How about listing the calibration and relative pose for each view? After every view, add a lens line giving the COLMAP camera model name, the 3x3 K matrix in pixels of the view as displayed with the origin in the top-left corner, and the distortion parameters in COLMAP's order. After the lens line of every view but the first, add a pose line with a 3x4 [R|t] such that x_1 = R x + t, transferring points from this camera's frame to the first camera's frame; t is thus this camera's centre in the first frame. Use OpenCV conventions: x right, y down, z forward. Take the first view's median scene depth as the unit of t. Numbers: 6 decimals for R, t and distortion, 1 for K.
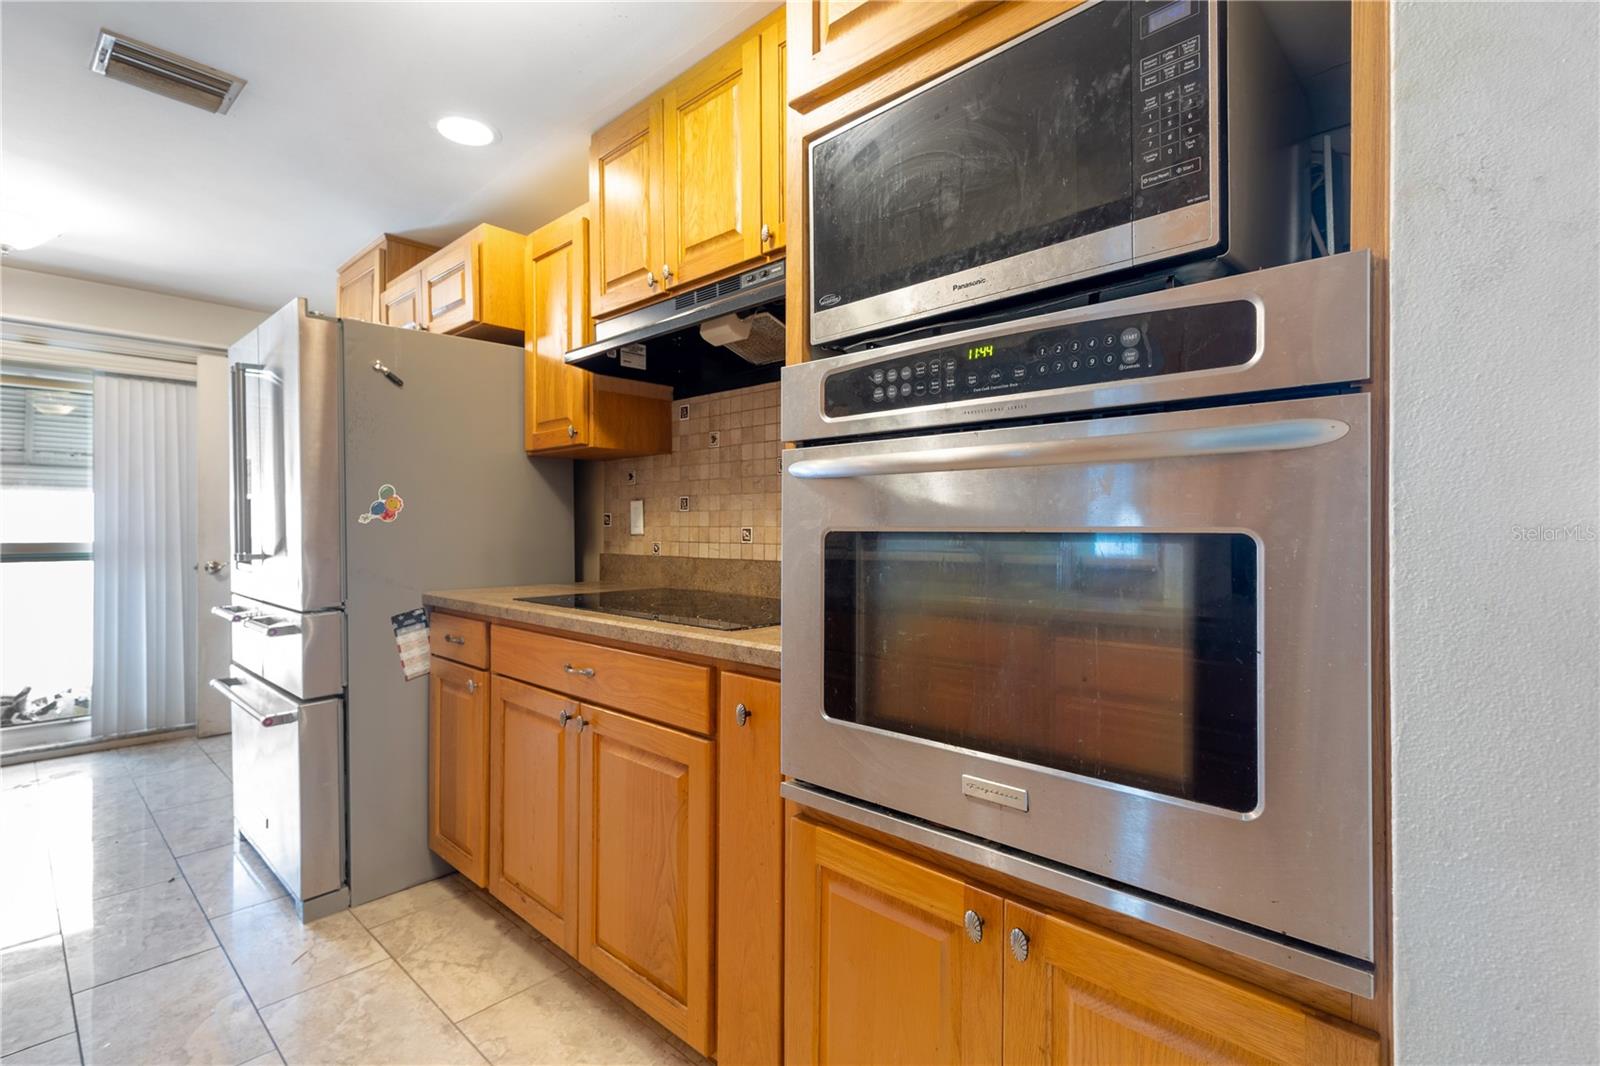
lens RADIAL K [[743.3, 0, 794.7], [0, 743.3, 529.5], [0, 0, 1]] dist [0.009841, -0.001324]
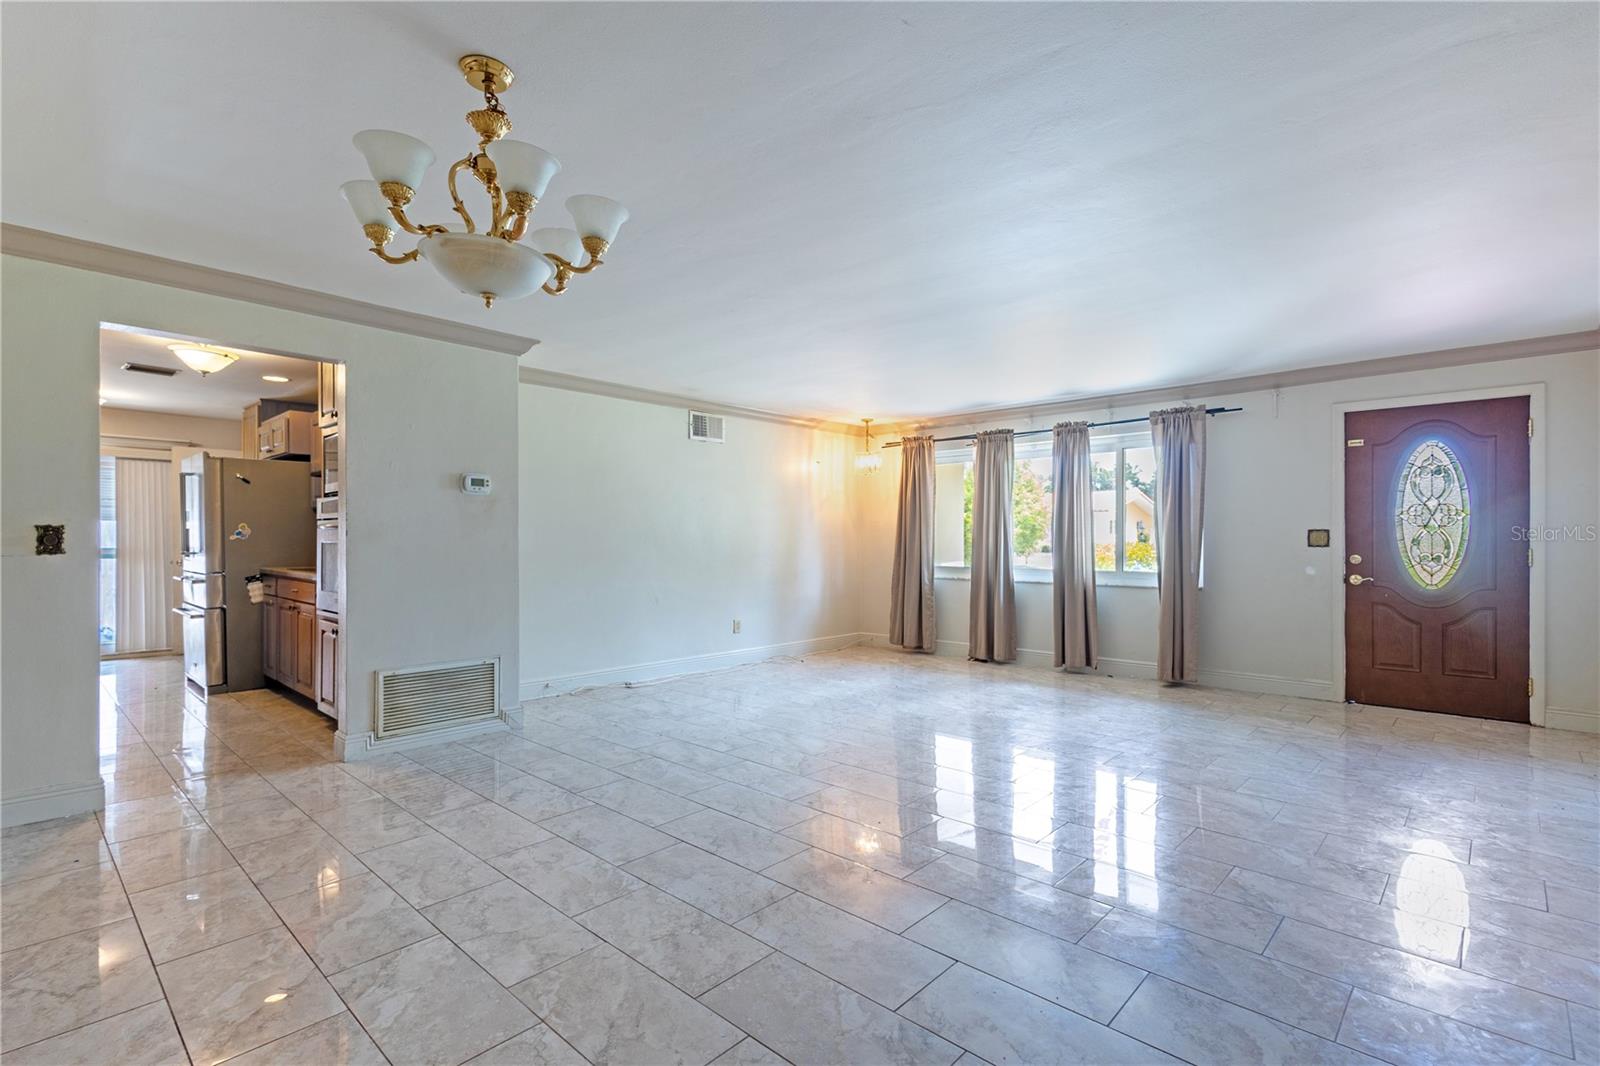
lens RADIAL K [[743.3, 0, 806.9], [0, 743.3, 539.1], [0, 0, 1]] dist [0.009841, -0.001324]
pose [[0.999952, -0.003485, 0.009190, 1.253221], [0.003467, 0.999992, 0.002033, -0.007423], [-0.009197, -0.002001, 0.999956, -1.437879]]
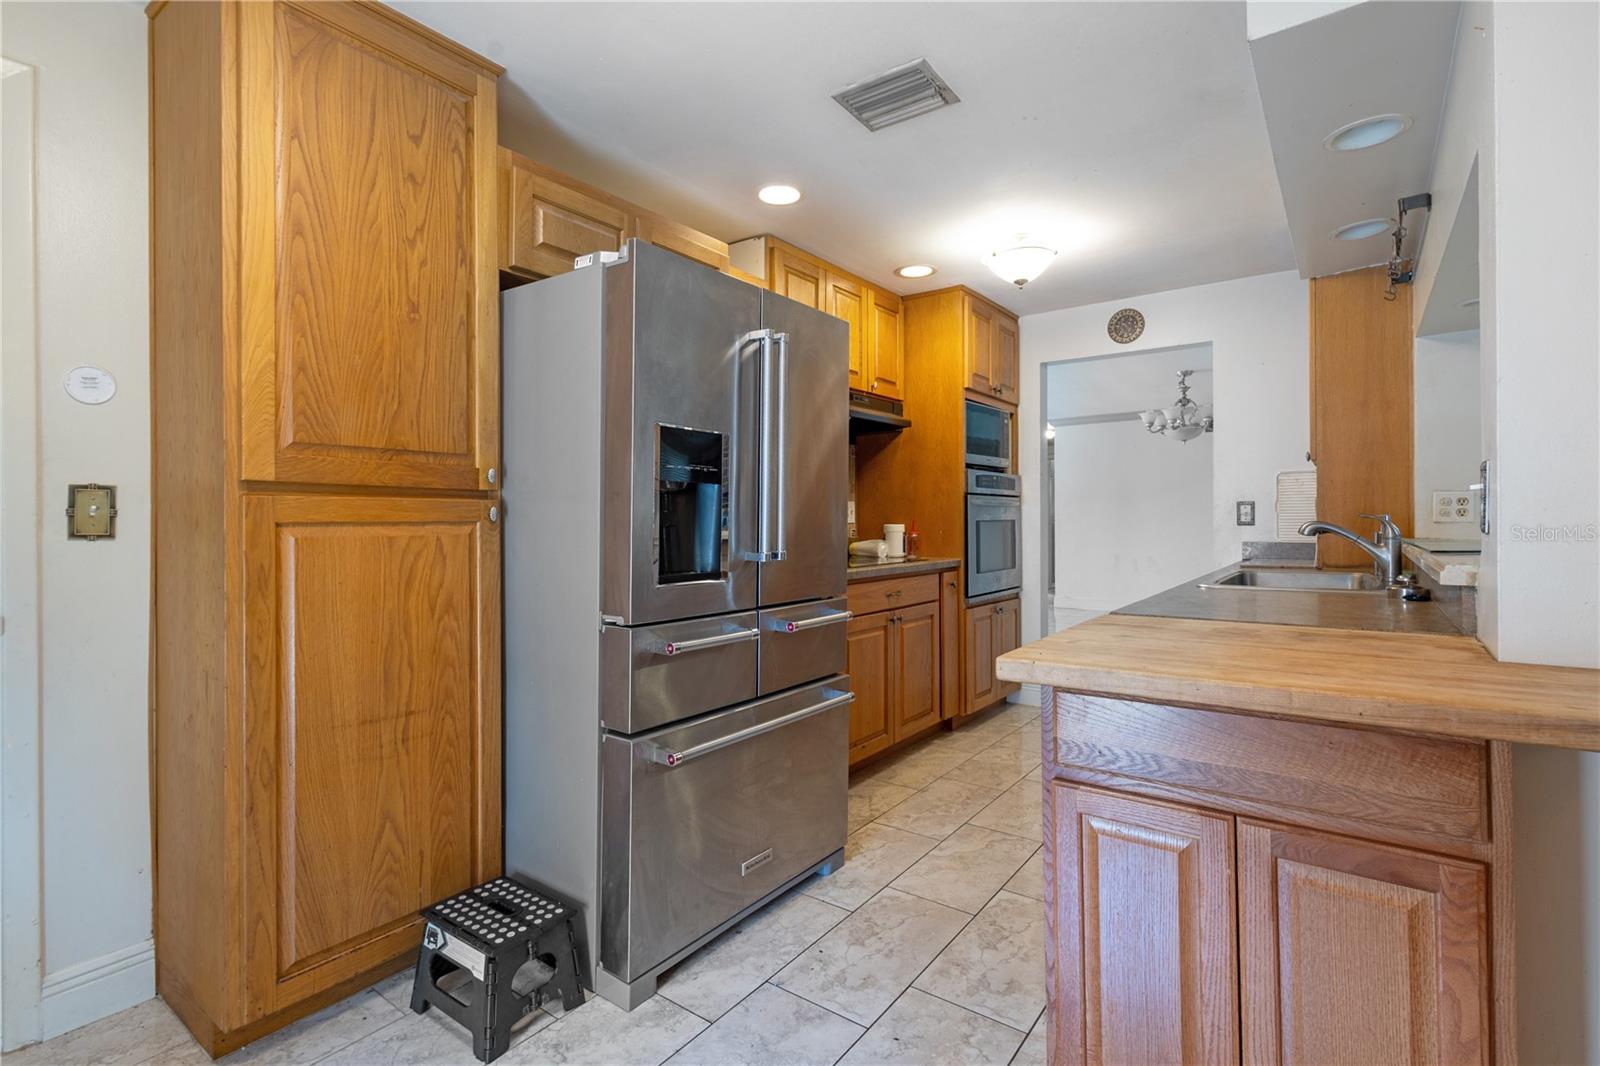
lens RADIAL K [[743.3, 0, 803.3], [0, 743.3, 521.6], [0, 0, 1]] dist [0.009841, -0.001324]
pose [[-0.113975, -0.010501, 0.993428, -1.604233], [0.002223, 0.999939, 0.010824, -0.015706], [-0.993481, 0.003442, -0.113945, 1.068769]]
